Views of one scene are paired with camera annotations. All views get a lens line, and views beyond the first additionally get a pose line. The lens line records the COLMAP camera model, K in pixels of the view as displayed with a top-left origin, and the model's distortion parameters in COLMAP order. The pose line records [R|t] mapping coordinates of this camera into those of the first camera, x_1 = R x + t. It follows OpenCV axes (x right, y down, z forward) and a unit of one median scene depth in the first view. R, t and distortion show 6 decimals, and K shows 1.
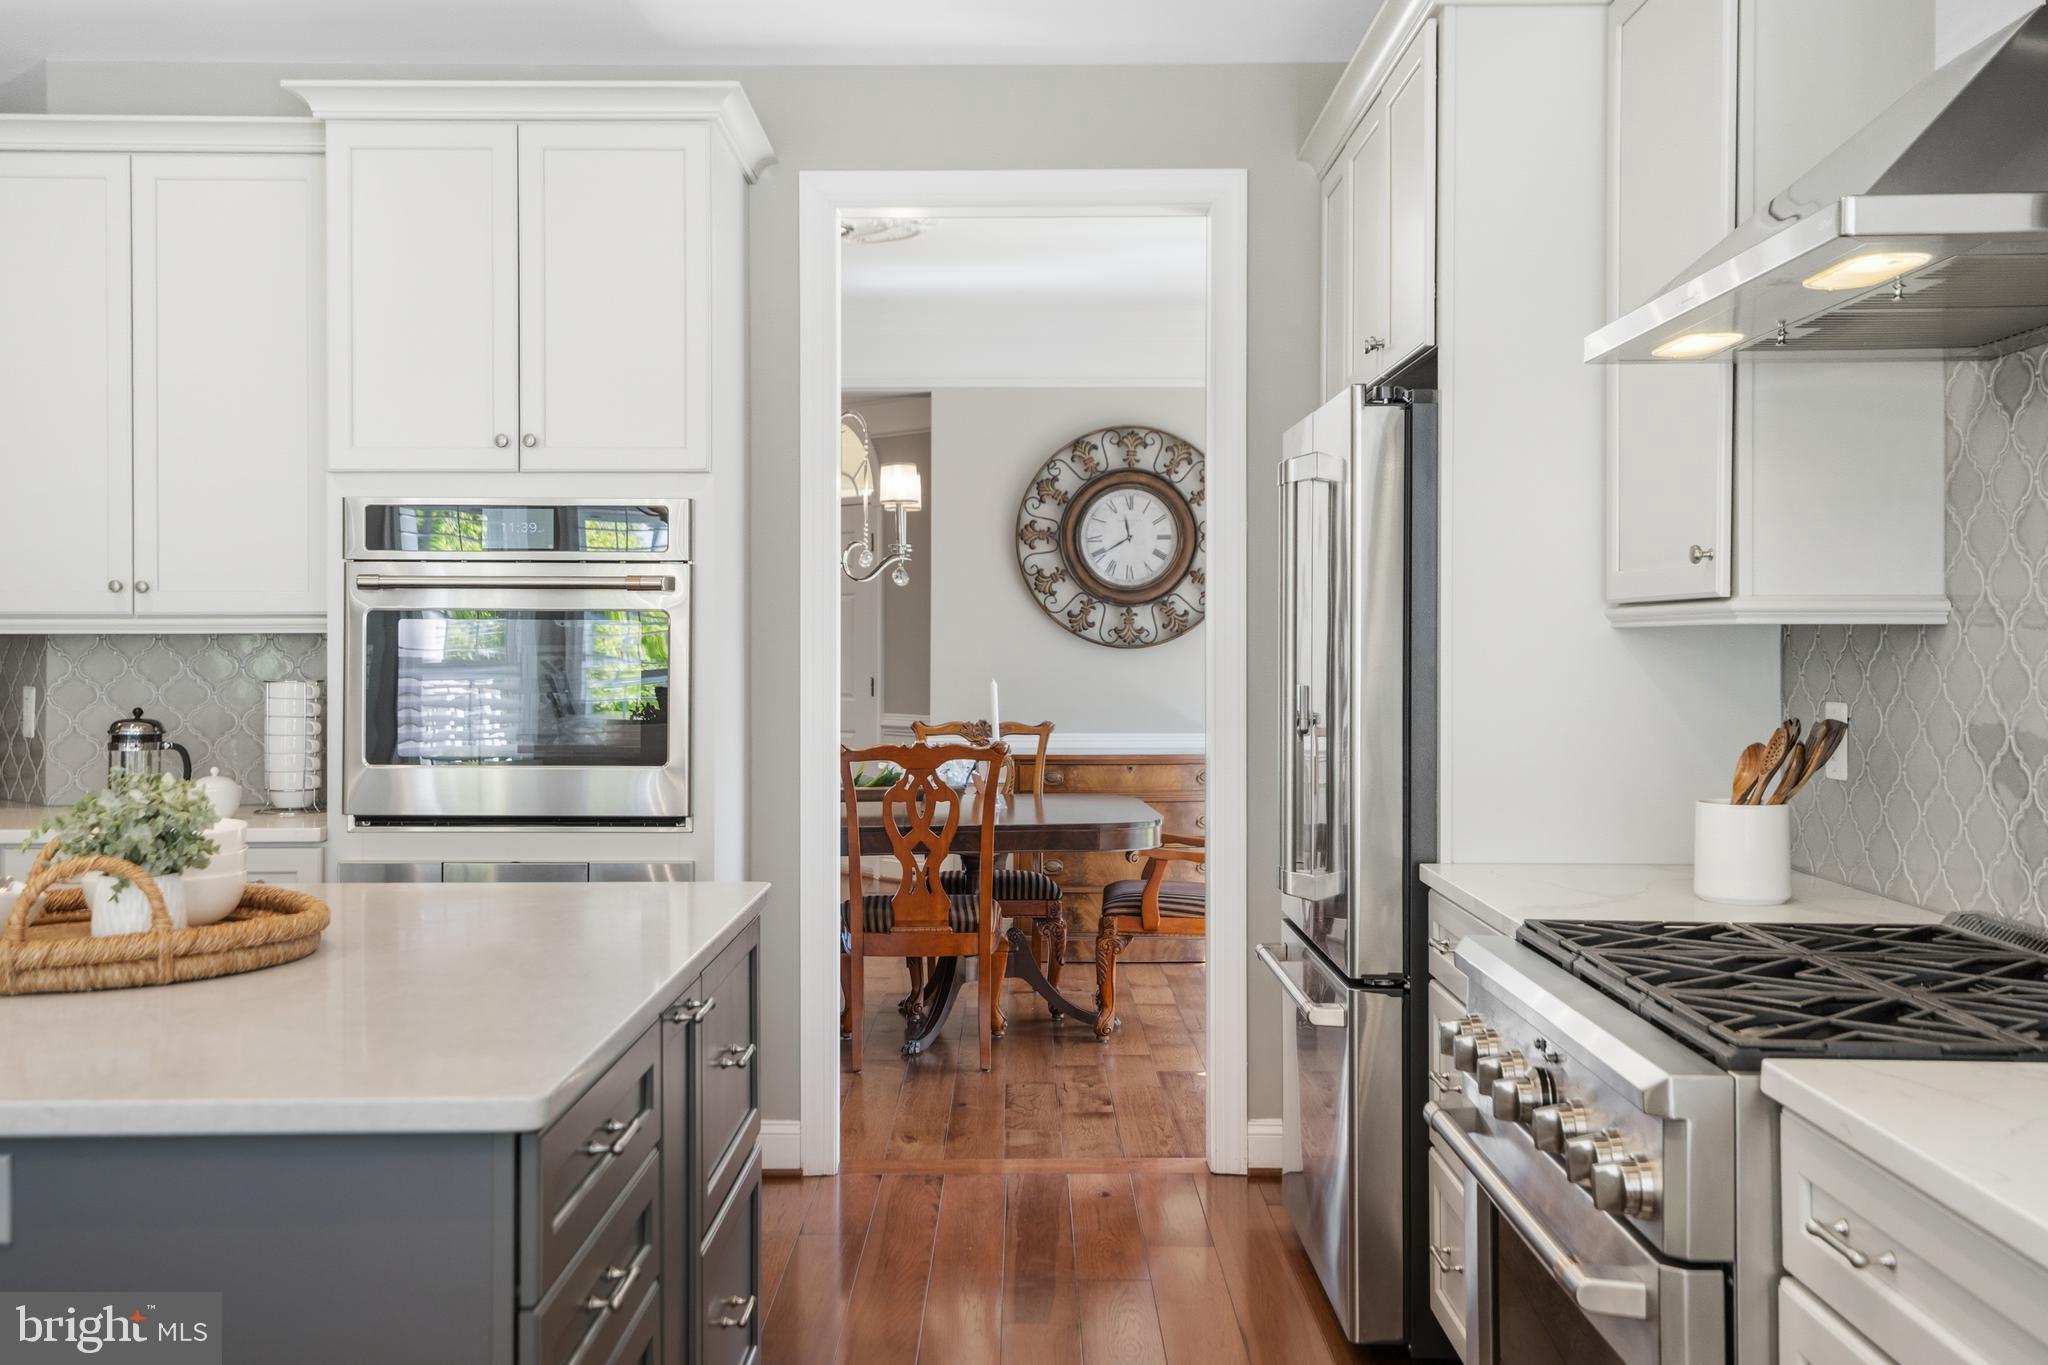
lens RADIAL K [[1994.2, 0, 1024.0], [0, 1994.2, 682.5], [0, 0, 1]] dist [0.006712, 0.005660]
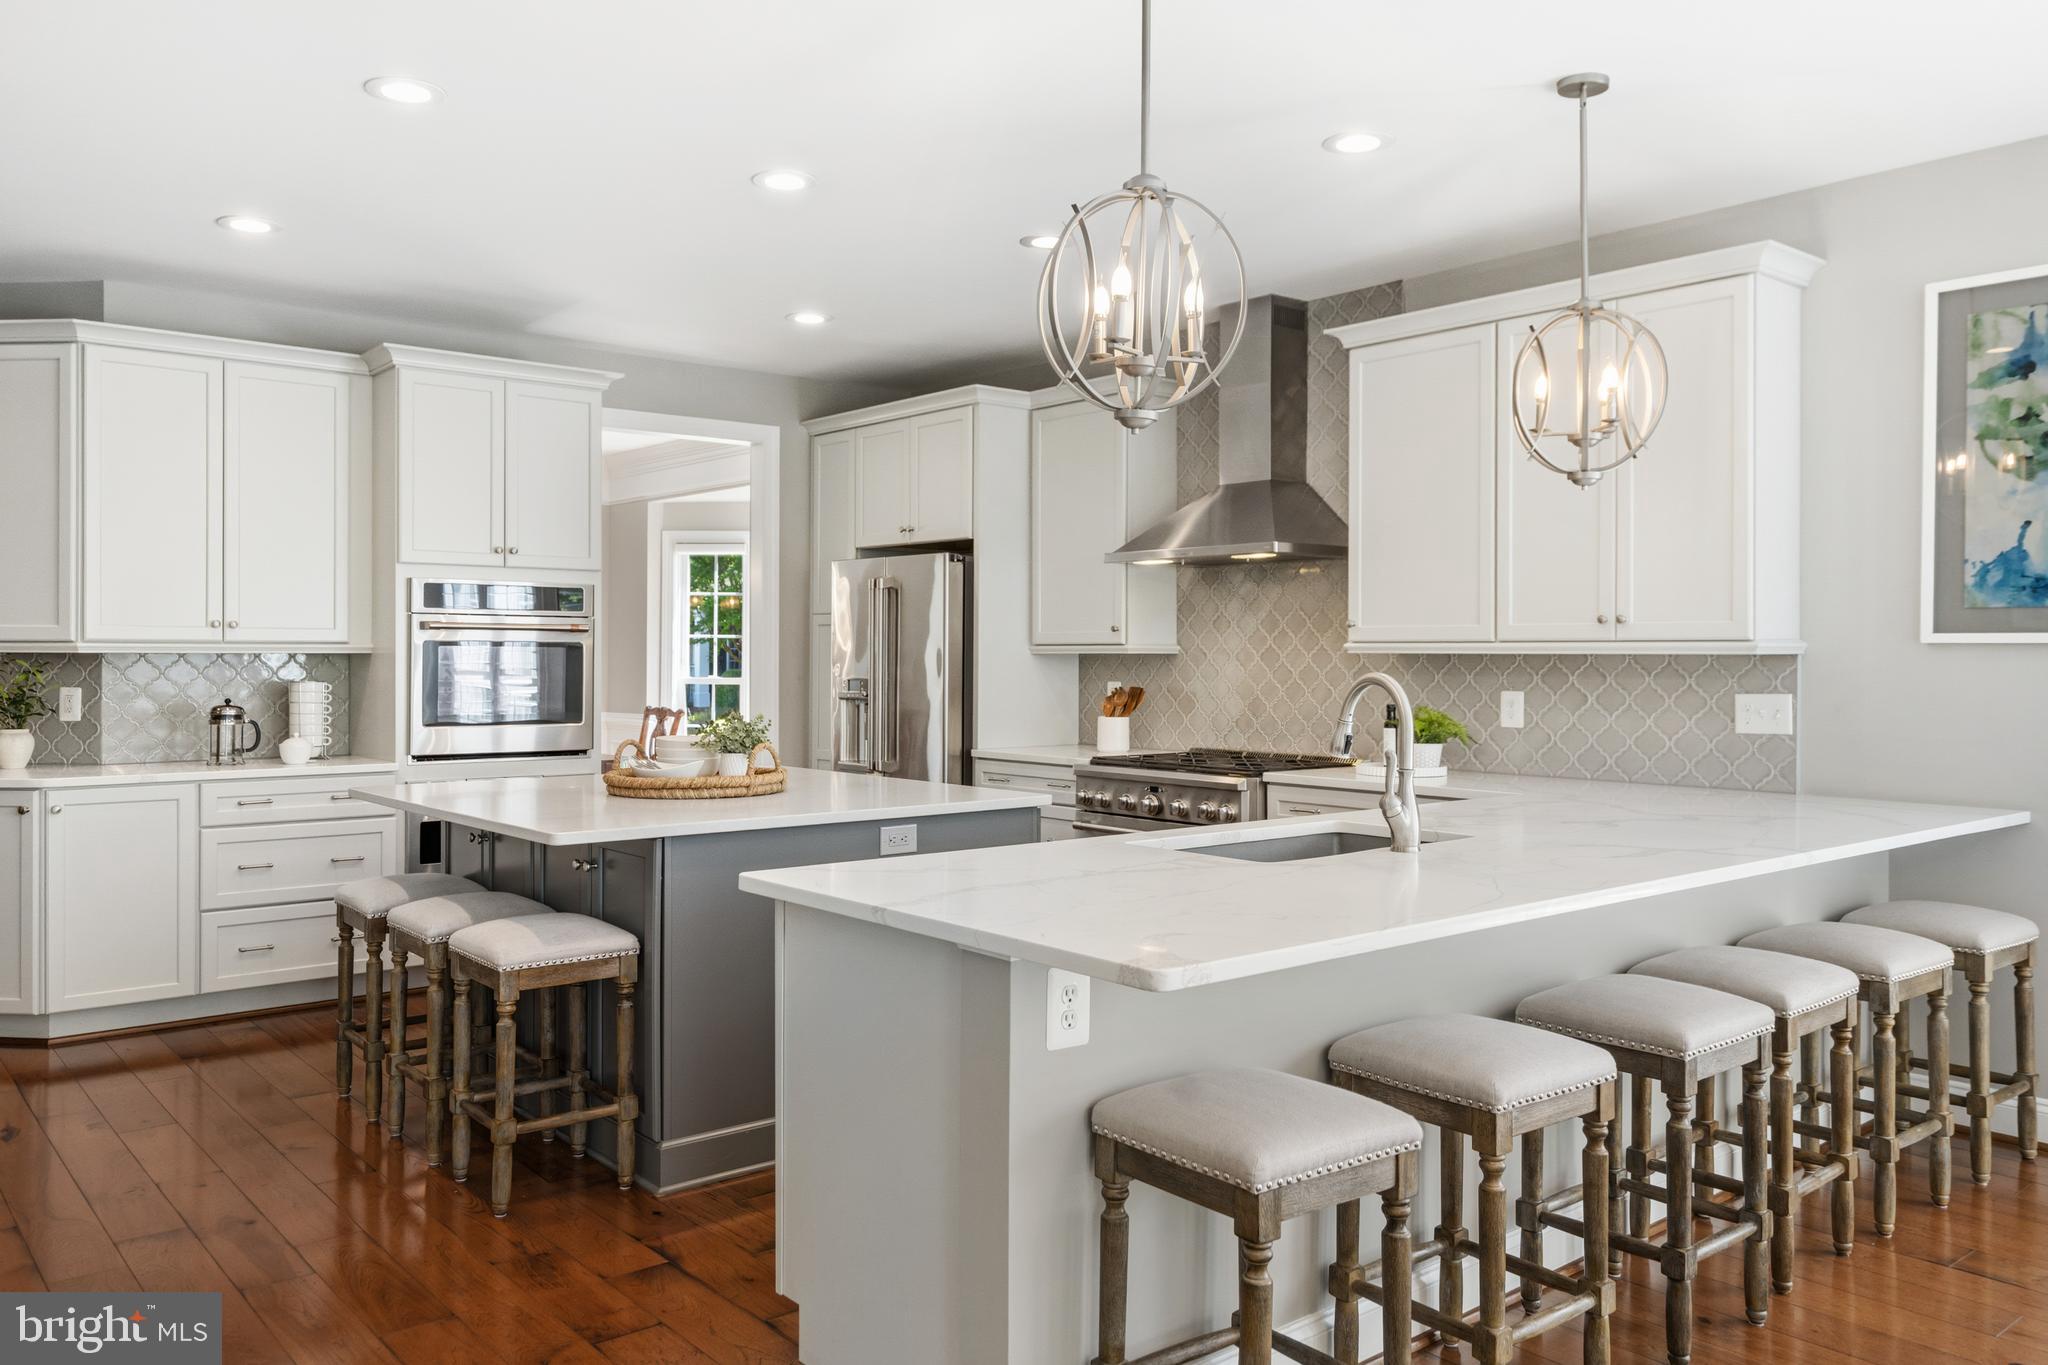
lens RADIAL K [[1517.9, 0, 1024.0], [0, 1517.9, 682.5], [0, 0, 1]] dist [0.000071, -0.000109]
pose [[0.765814, -0.008109, 0.643011, -0.795576], [0.011575, 0.999932, -0.001175, 0.009267], [-0.642958, 0.008343, 0.765856, -0.395288]]
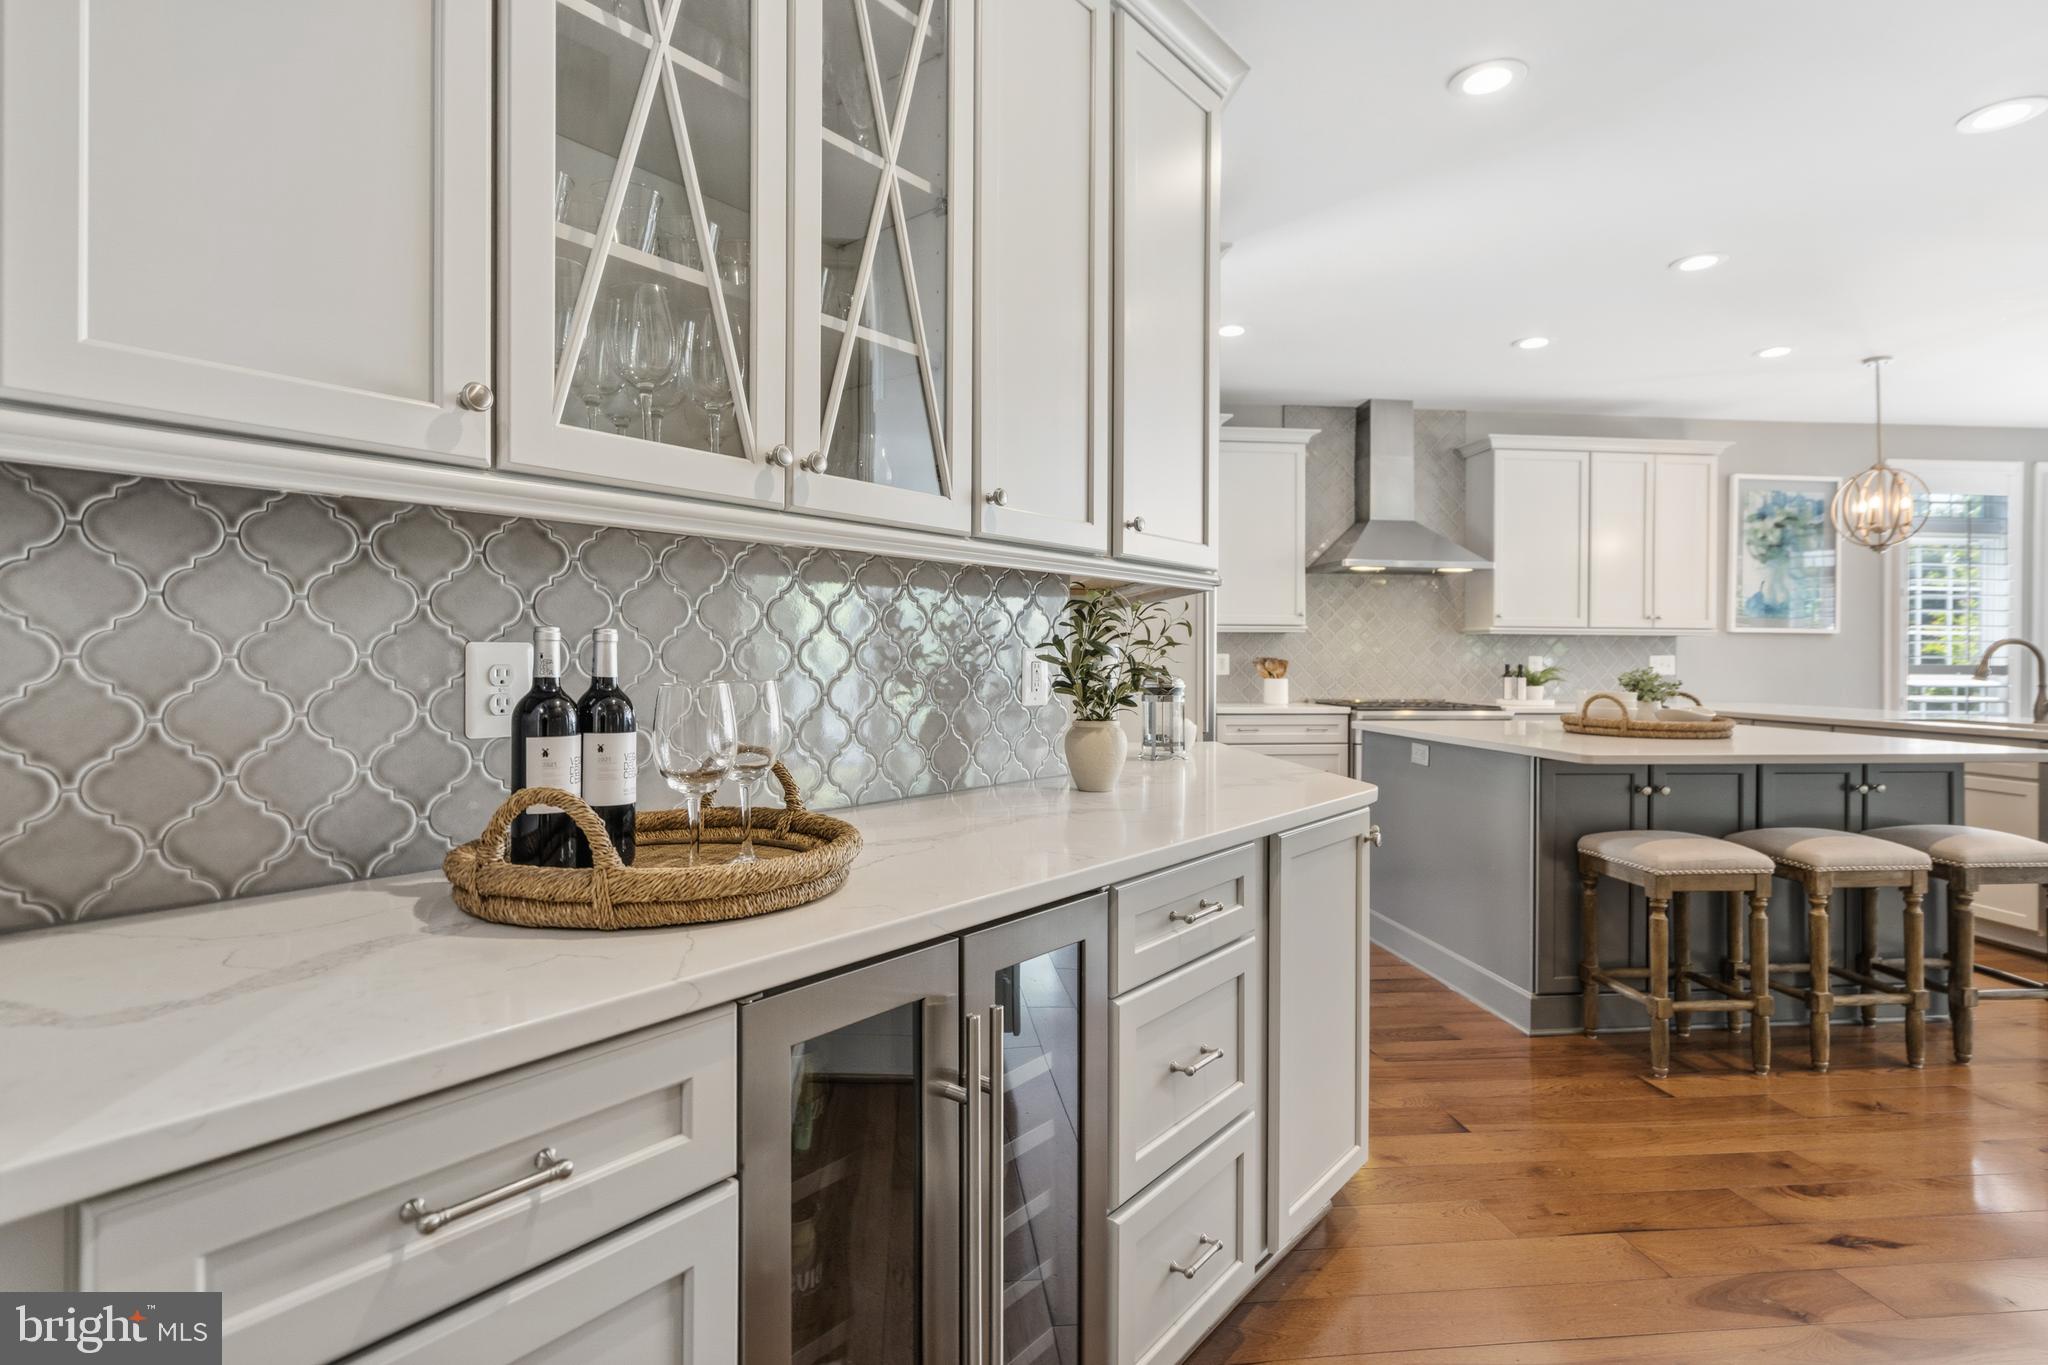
lens RADIAL K [[1074.3, 0, 1024.0], [0, 1074.3, 682.5], [0, 0, 1]] dist [-0.000500, -0.000099]
pose [[-0.104422, -0.016356, 0.994399, -1.188957], [0.018452, 0.999661, 0.018380, 0.015594], [-0.994362, 0.020268, -0.104085, 1.222906]]
